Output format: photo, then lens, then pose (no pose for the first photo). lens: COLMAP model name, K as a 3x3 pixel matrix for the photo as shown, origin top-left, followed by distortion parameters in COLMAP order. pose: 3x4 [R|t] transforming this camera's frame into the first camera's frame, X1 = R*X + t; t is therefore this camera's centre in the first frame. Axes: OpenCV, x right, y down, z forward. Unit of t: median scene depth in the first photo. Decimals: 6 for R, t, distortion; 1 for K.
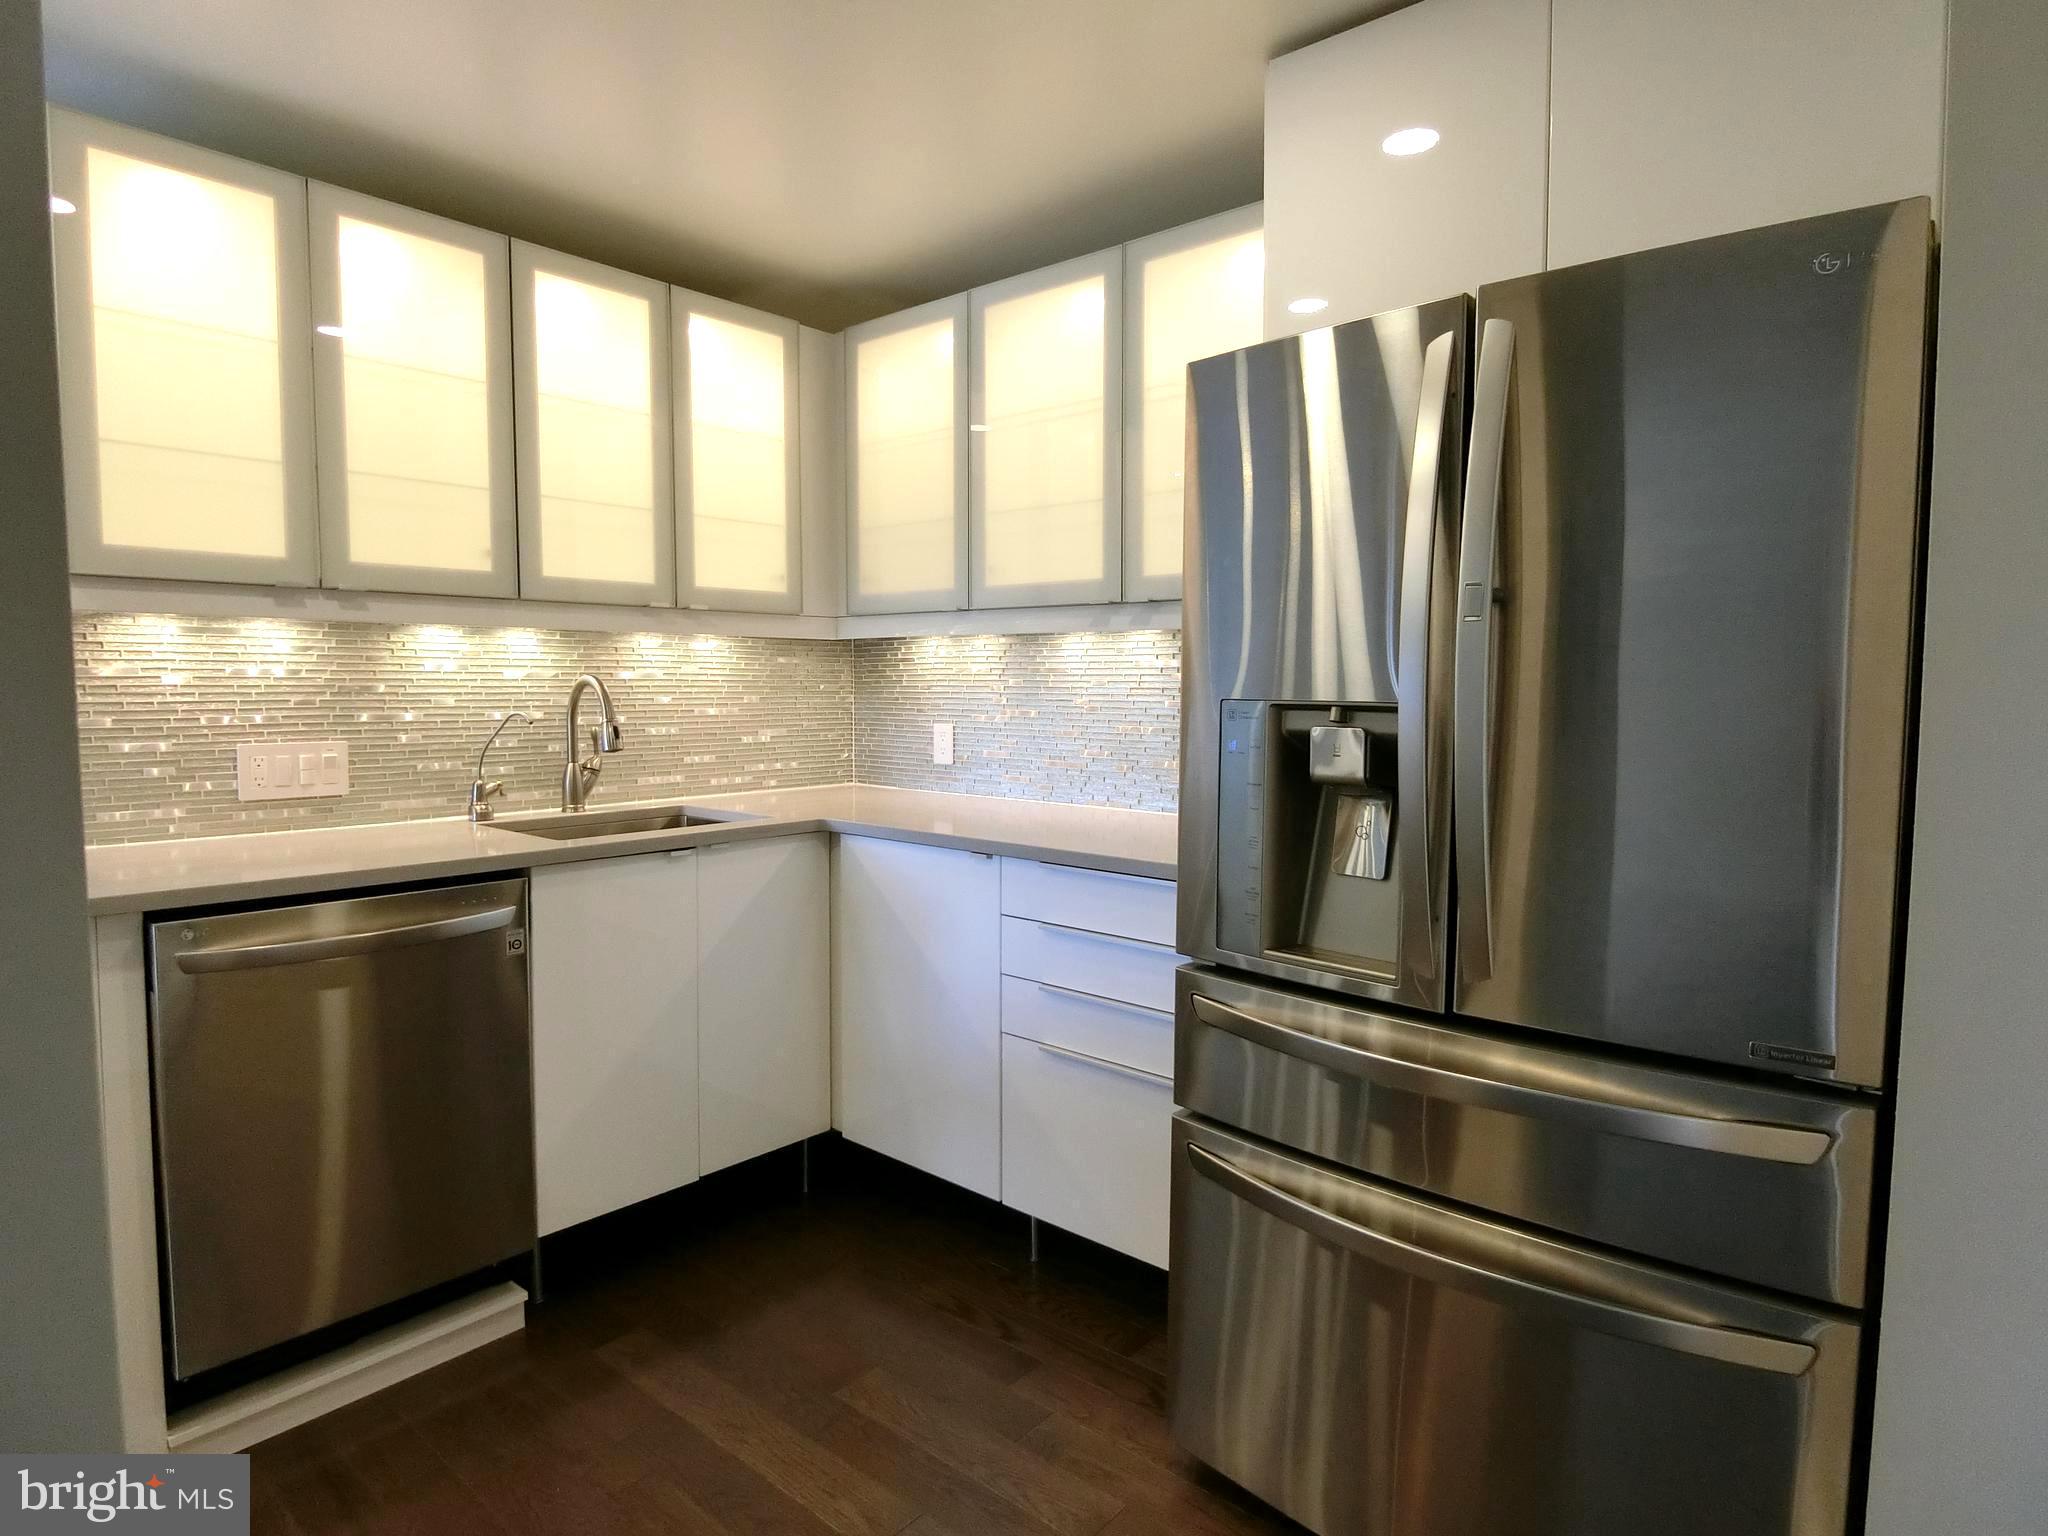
lens RADIAL K [[1132.6, 0, 1032.1], [0, 1132.6, 764.0], [0, 0, 1]] dist [-0.020062, 0.001850]
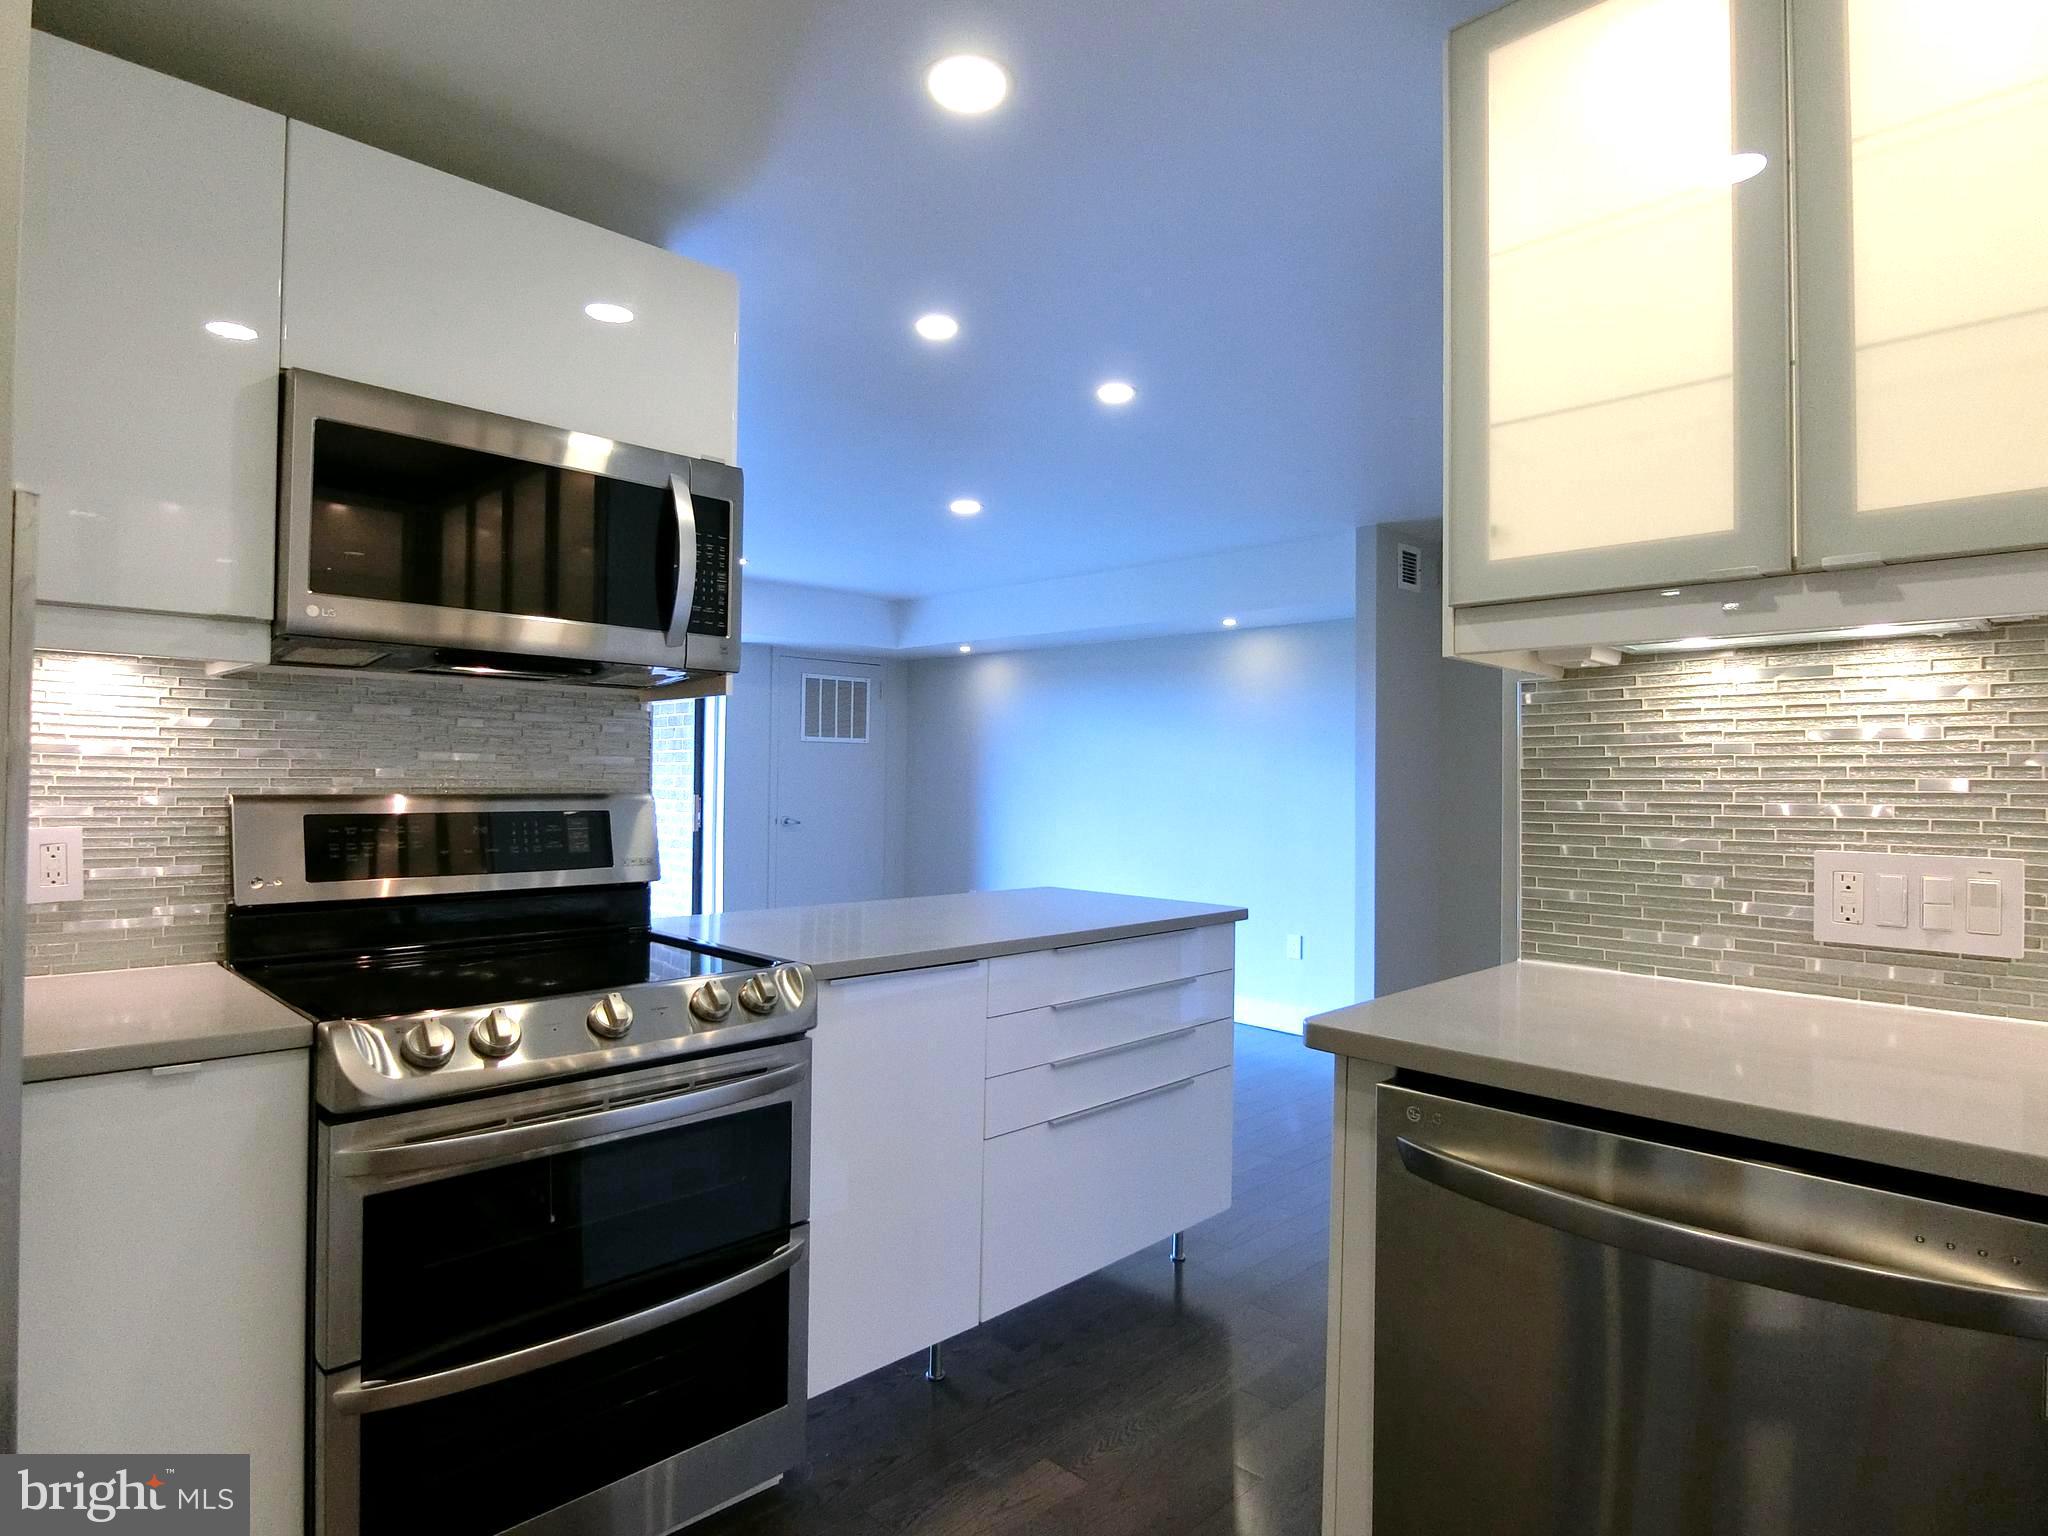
lens RADIAL K [[1132.6, 0, 1021.0], [0, 1132.6, 766.7], [0, 0, 1]] dist [-0.020062, 0.001850]
pose [[-0.085463, -0.018233, -0.996174, -0.042914], [-0.078953, 0.996812, -0.011472, -0.020388], [0.993208, 0.077670, -0.086630, 0.576284]]
